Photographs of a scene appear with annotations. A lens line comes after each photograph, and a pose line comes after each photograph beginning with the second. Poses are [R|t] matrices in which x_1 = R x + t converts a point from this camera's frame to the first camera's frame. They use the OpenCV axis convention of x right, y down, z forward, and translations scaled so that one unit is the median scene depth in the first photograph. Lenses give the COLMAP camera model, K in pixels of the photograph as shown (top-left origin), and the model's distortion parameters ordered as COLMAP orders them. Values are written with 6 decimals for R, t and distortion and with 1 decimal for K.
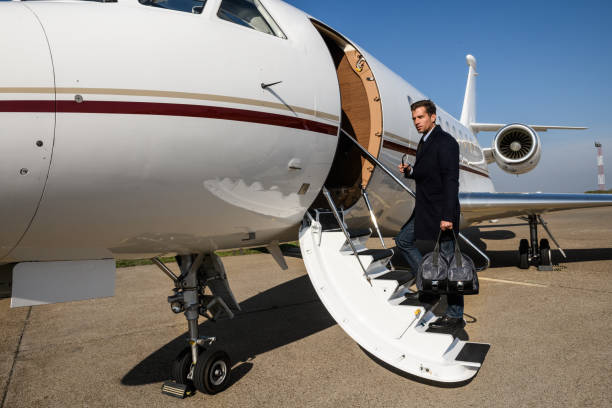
lens RADIAL K [[437.0, 0, 307.8], [0, 437.0, 203.6], [0, 0, 1]] dist [-0.041077, -0.004331]
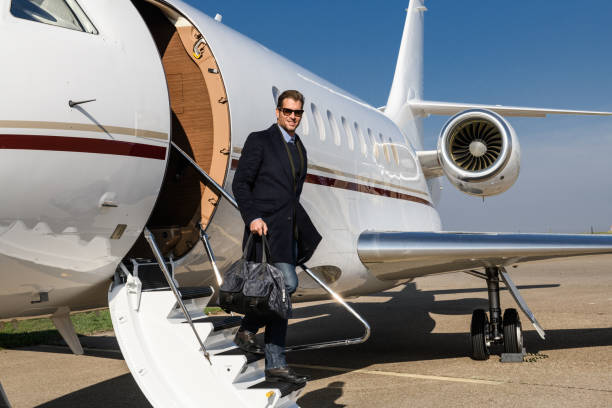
lens RADIAL K [[958.4, 0, 305.9], [0, 958.4, 204.8], [0, 0, 1]] dist [0.136518, 0.033482]
pose [[0.976330, 0.010768, 0.216019, -0.041115], [-0.001415, 0.999057, -0.043406, -0.007196], [-0.216283, 0.042073, 0.975424, -0.515206]]
